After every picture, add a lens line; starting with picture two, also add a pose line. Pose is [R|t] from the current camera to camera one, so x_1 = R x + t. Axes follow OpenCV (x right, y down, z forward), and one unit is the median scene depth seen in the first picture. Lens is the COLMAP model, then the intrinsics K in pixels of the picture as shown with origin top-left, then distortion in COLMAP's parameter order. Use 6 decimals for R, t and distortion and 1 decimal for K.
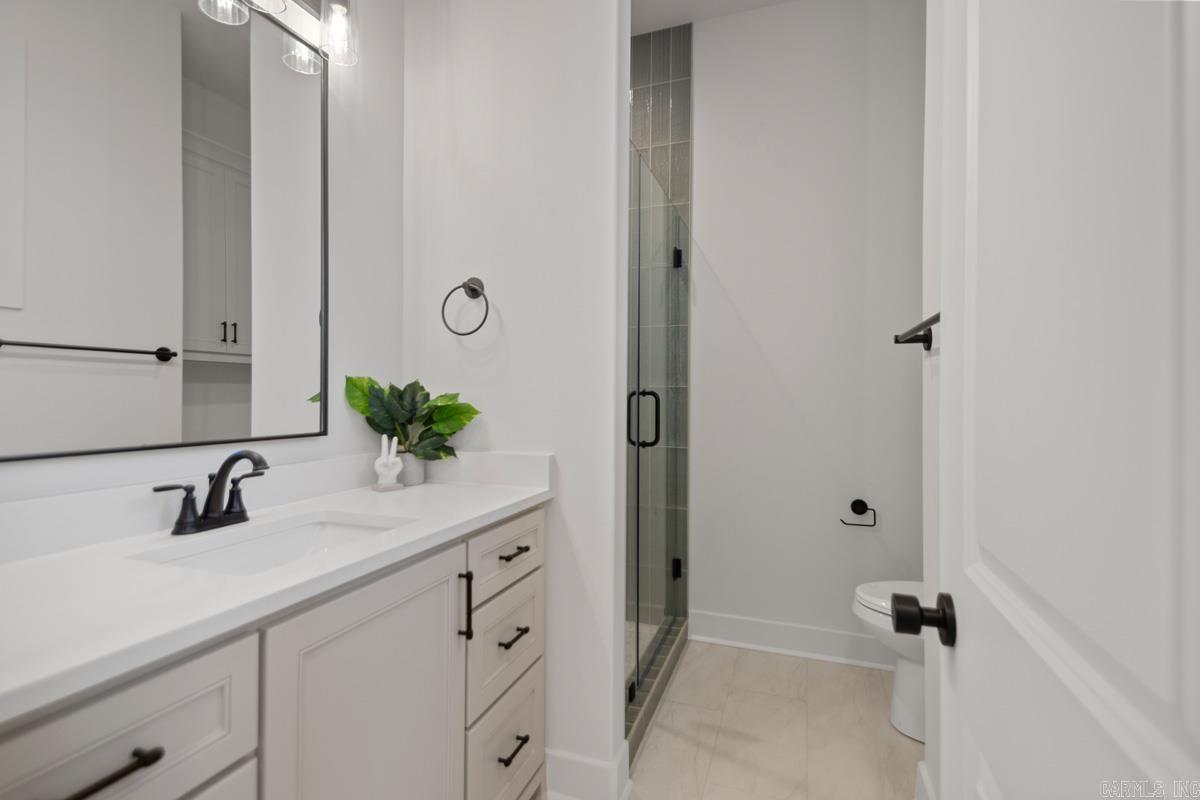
lens RADIAL K [[566.0, 0, 616.1], [0, 566.0, 404.1], [0, 0, 1]] dist [0.044525, -0.026375]
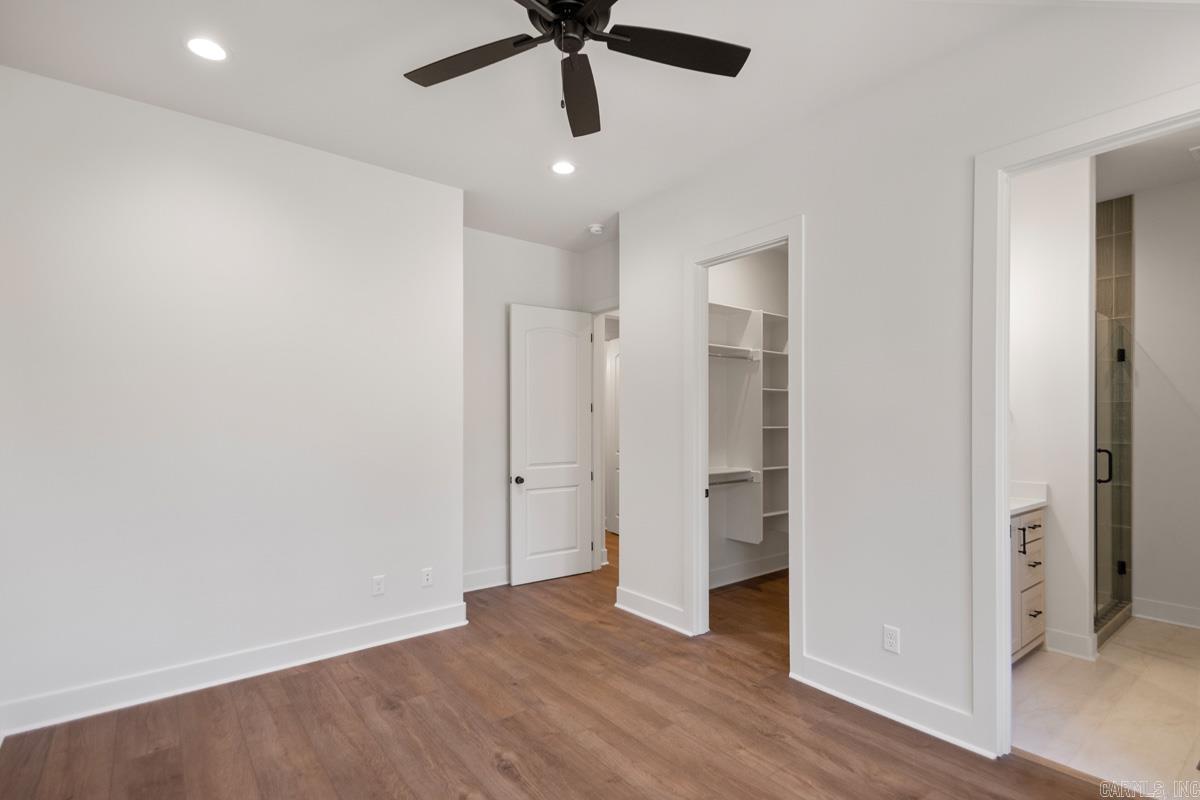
lens RADIAL K [[566.0, 0, 616.1], [0, 566.0, 404.1], [0, 0, 1]] dist [0.044525, -0.026375]
pose [[0.838362, 0.002277, -0.545110, -0.177666], [-0.020329, 0.999426, -0.027091, -0.066200], [0.544735, 0.033793, 0.837927, -0.975183]]
